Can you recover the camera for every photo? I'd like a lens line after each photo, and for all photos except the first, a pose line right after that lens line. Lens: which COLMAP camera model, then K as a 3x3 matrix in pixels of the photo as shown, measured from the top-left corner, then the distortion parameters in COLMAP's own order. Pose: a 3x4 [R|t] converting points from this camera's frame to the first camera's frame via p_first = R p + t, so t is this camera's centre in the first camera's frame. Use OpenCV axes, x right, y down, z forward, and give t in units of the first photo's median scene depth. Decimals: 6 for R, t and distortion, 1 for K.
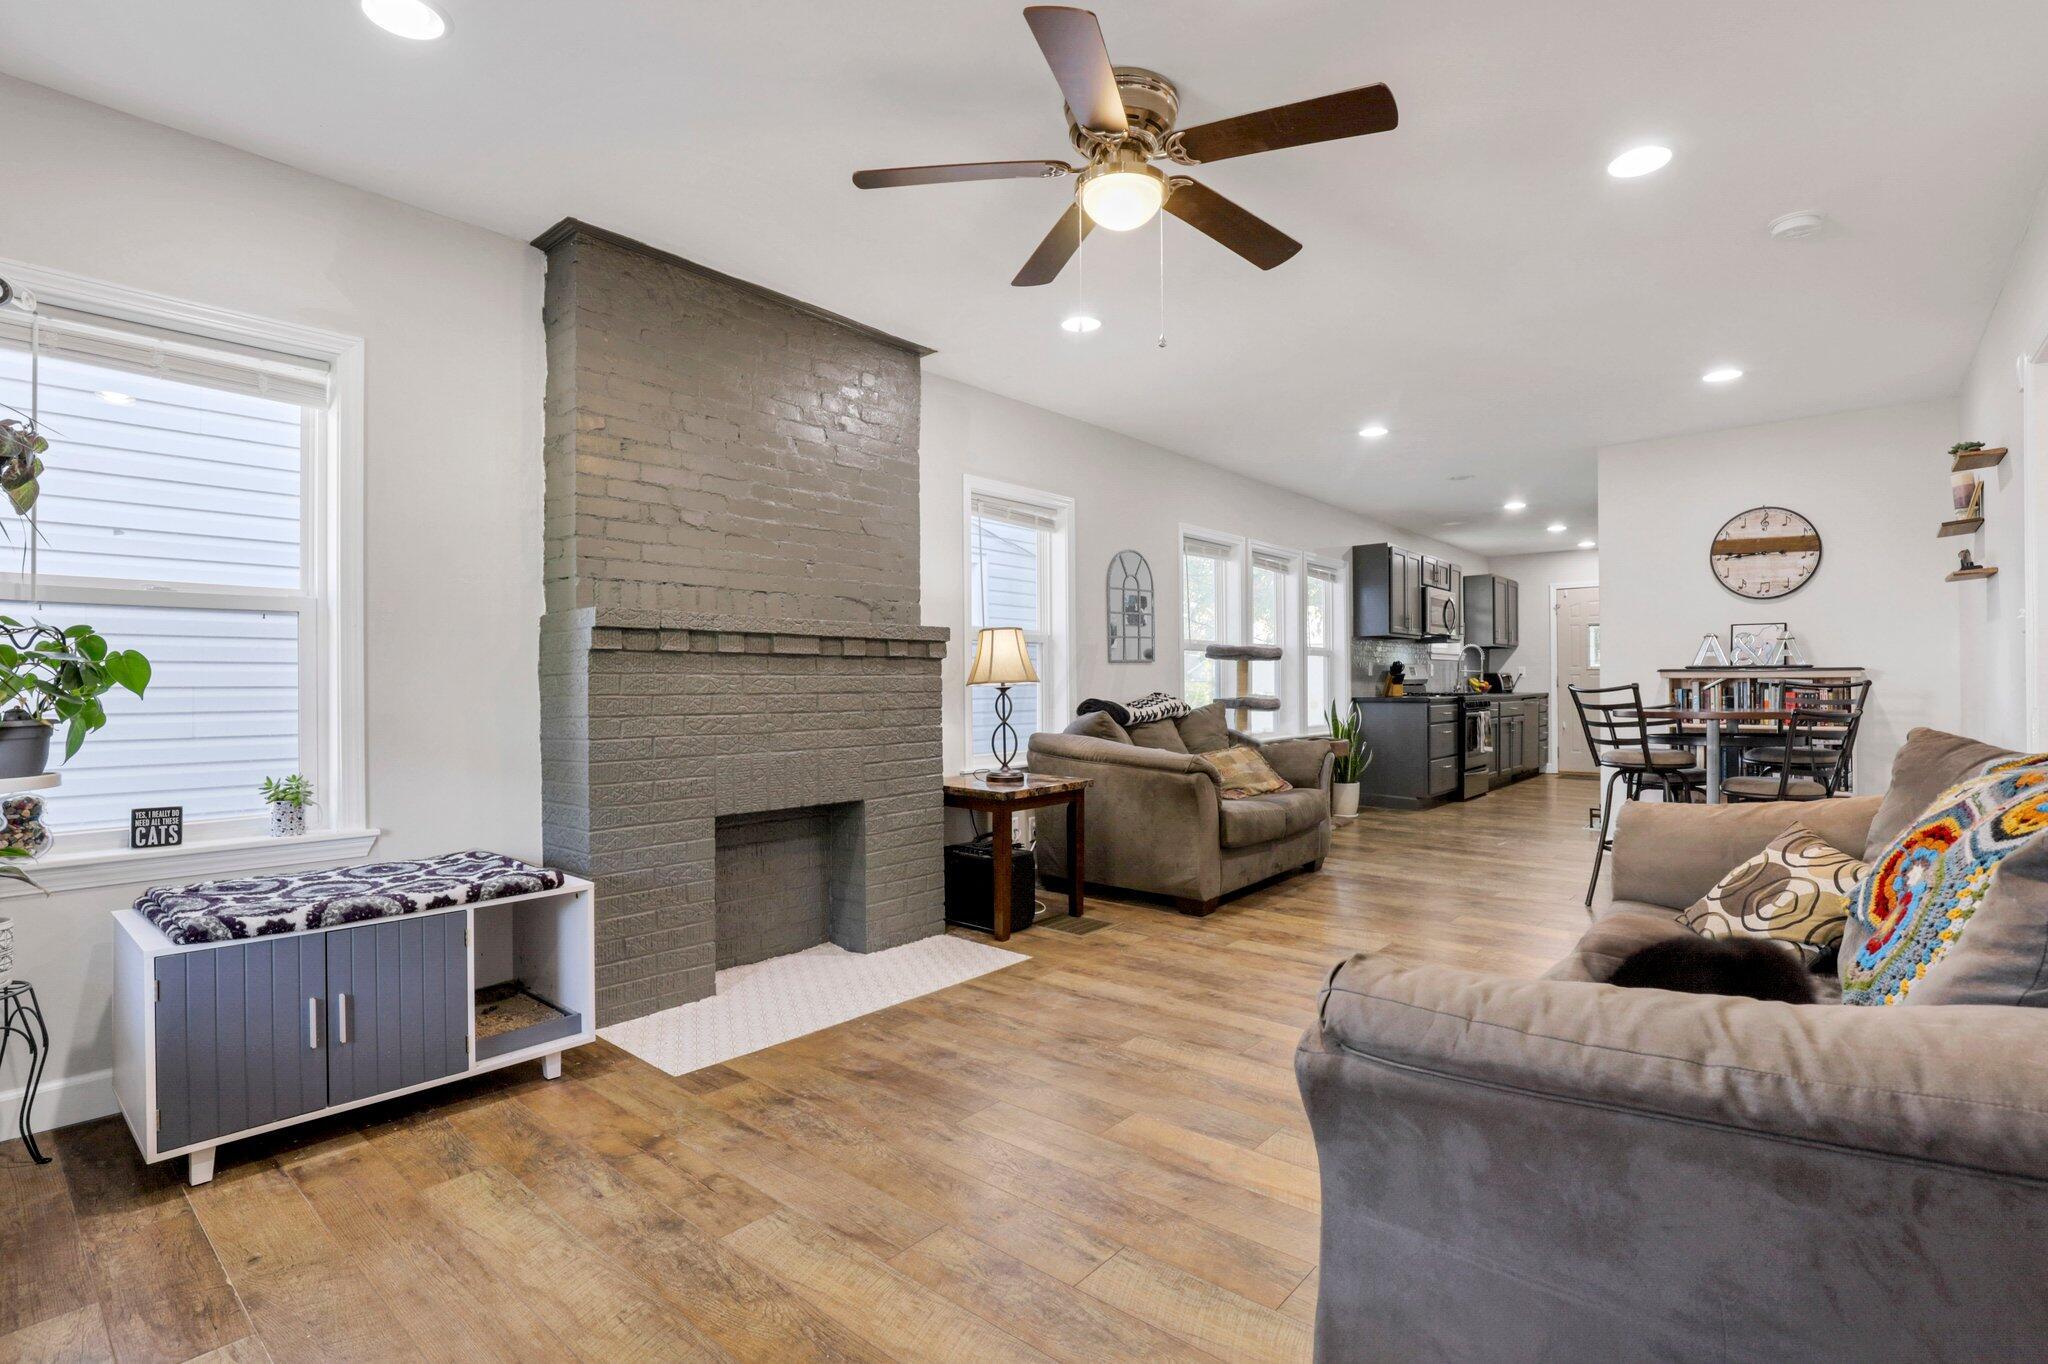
lens RADIAL K [[975.0, 0, 1023.6], [0, 975.0, 676.7], [0, 0, 1]] dist [-0.006407, -0.000783]
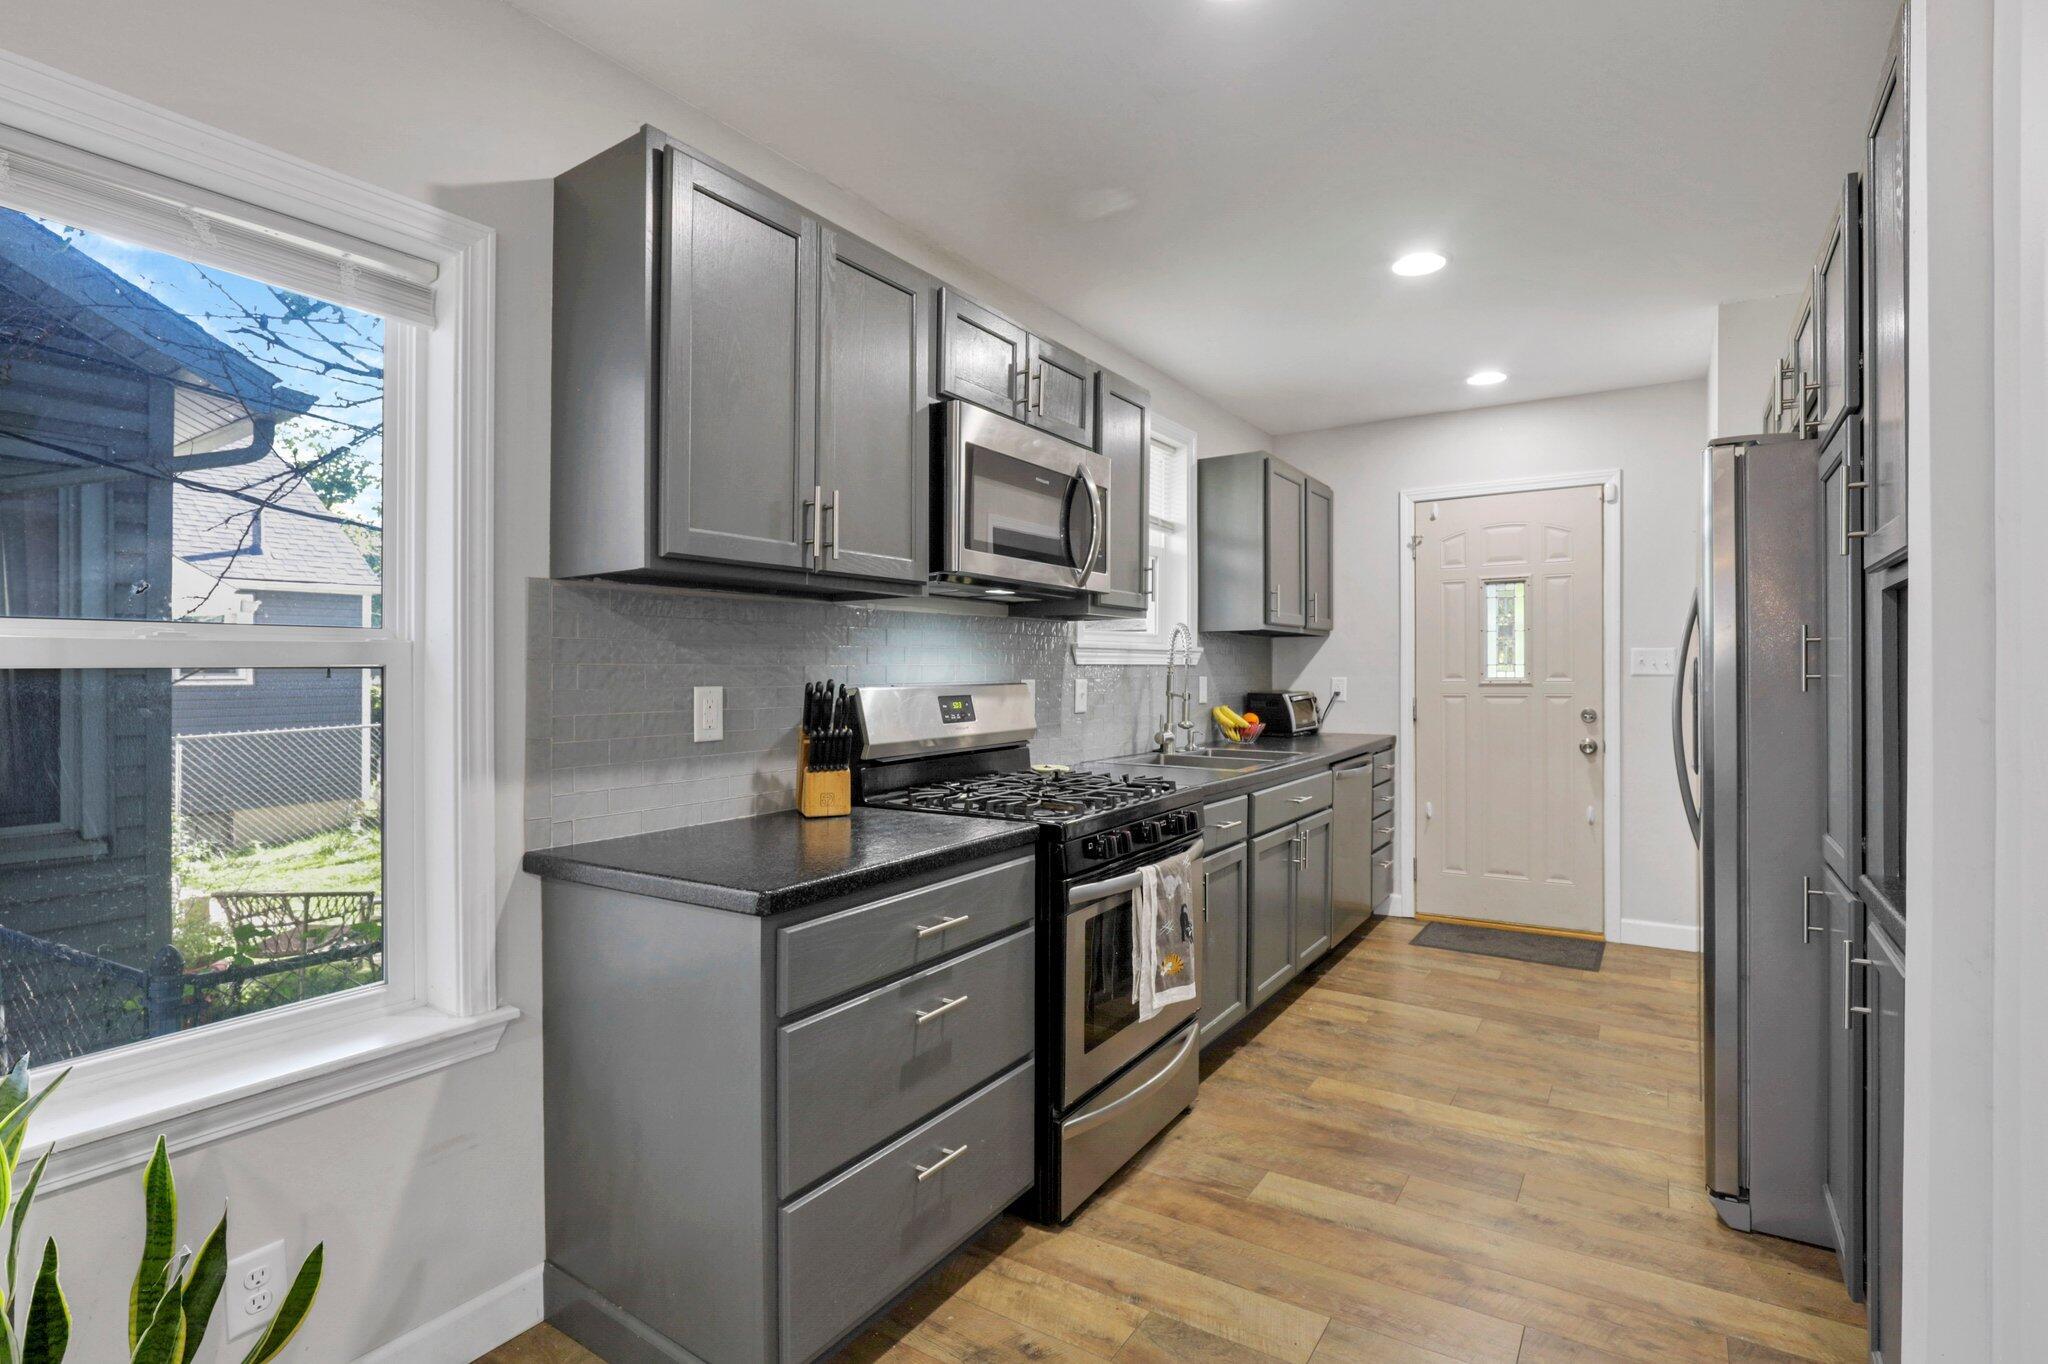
lens RADIAL K [[975.0, 0, 1023.6], [0, 975.0, 676.7], [0, 0, 1]] dist [-0.006407, -0.000783]
pose [[0.993675, 0.001895, 0.112275, 0.521205], [-0.003715, 0.999865, 0.016003, -0.028217], [-0.112229, -0.016319, 0.993548, 0.938828]]
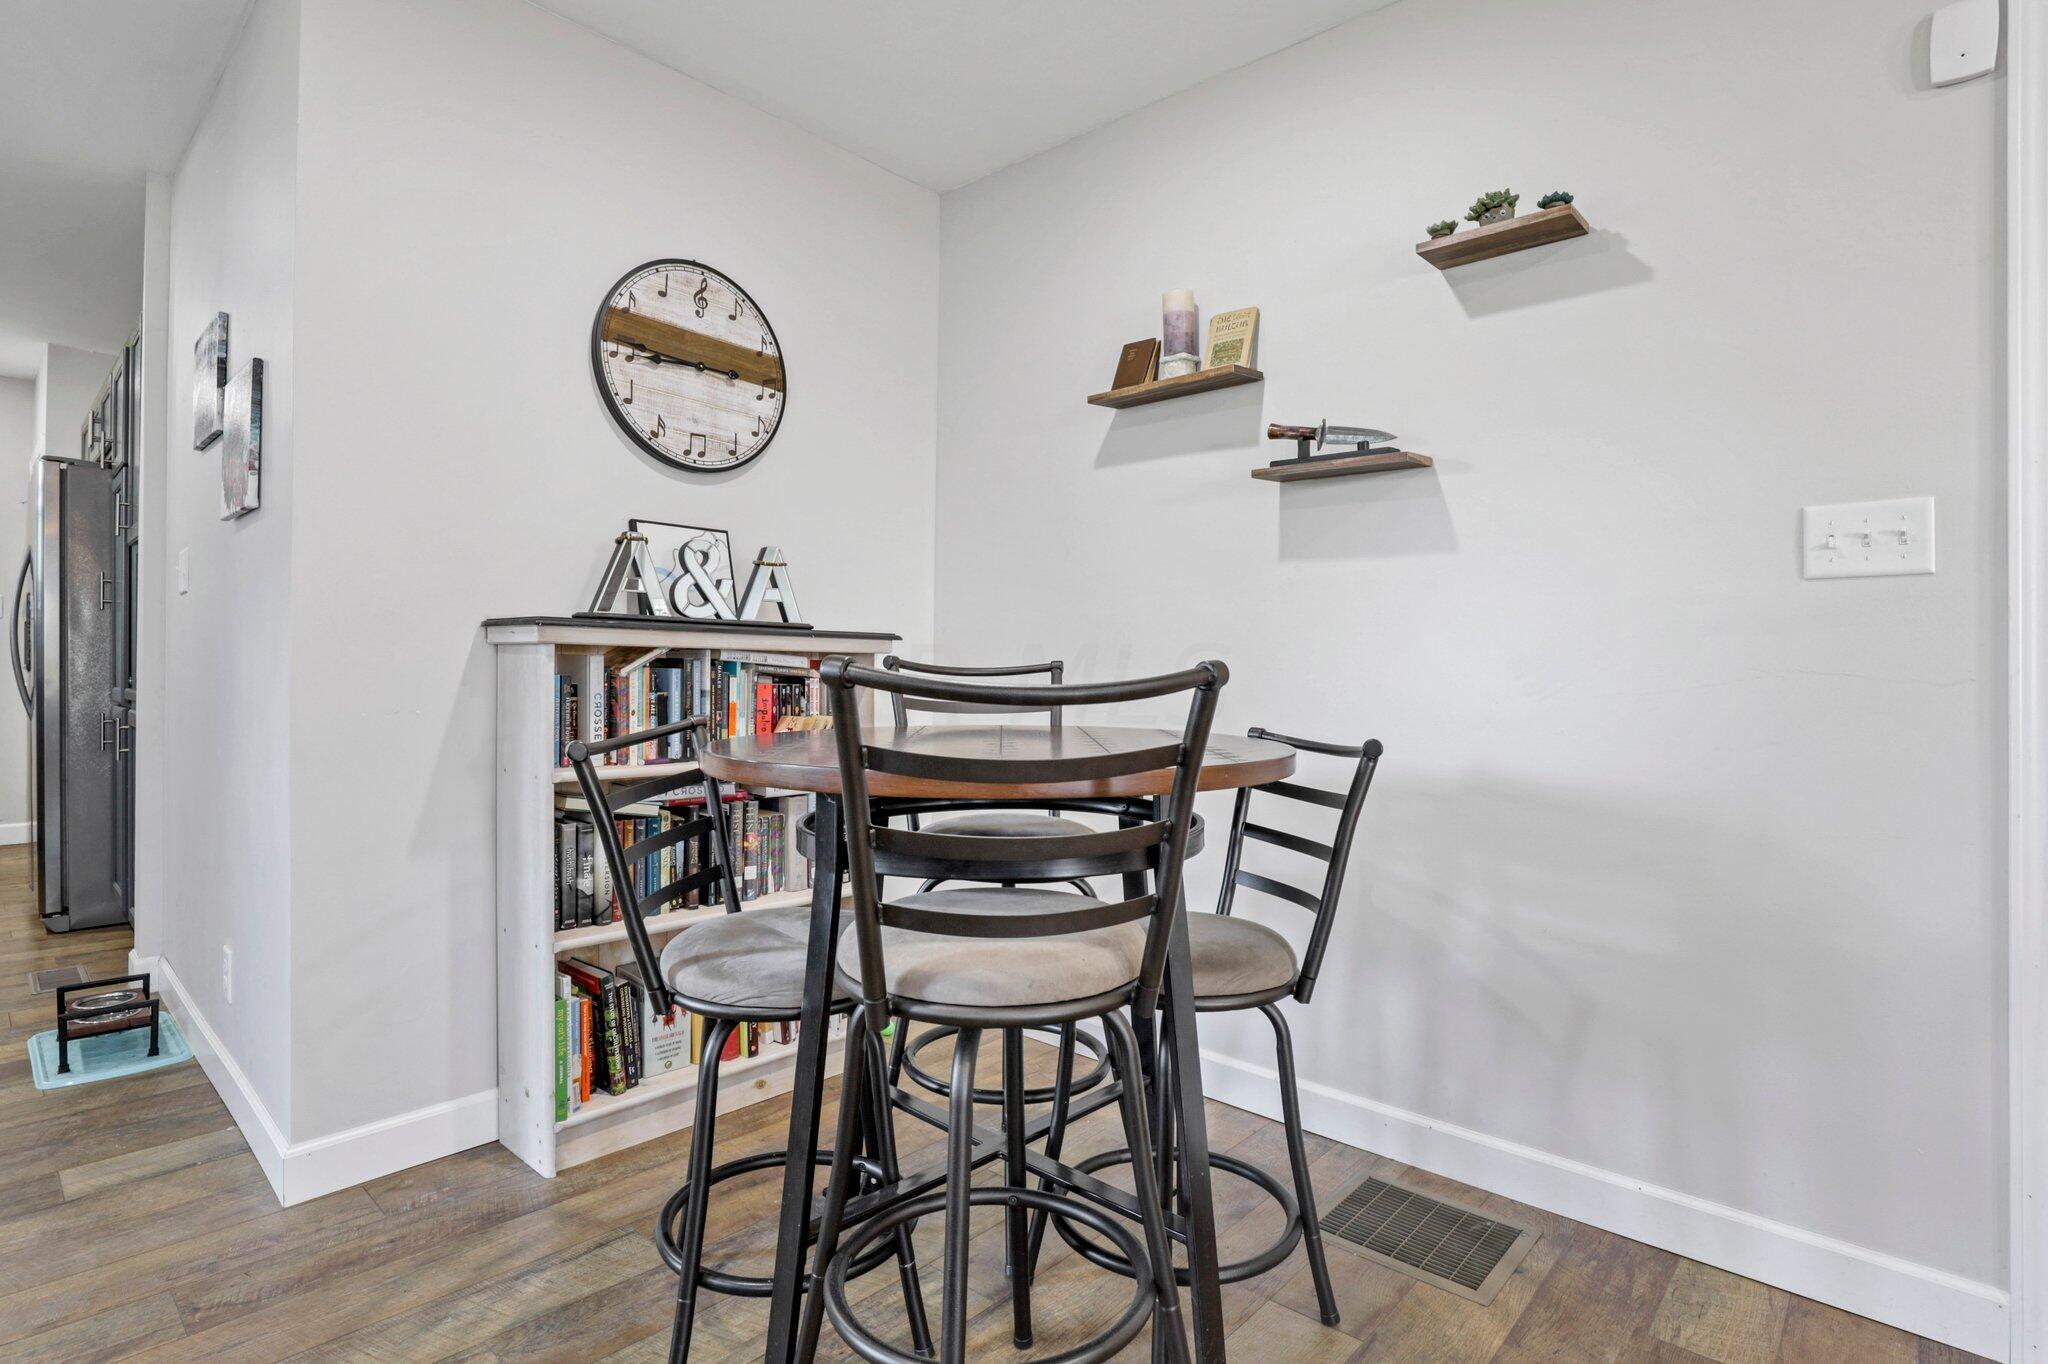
lens RADIAL K [[975.0, 0, 1023.6], [0, 975.0, 676.7], [0, 0, 1]] dist [-0.006407, -0.000783]
pose [[0.043737, -0.002965, 0.999039, 0.253448], [-0.024760, 0.999685, 0.004051, 0.006355], [-0.998736, -0.024914, 0.043650, 0.645838]]
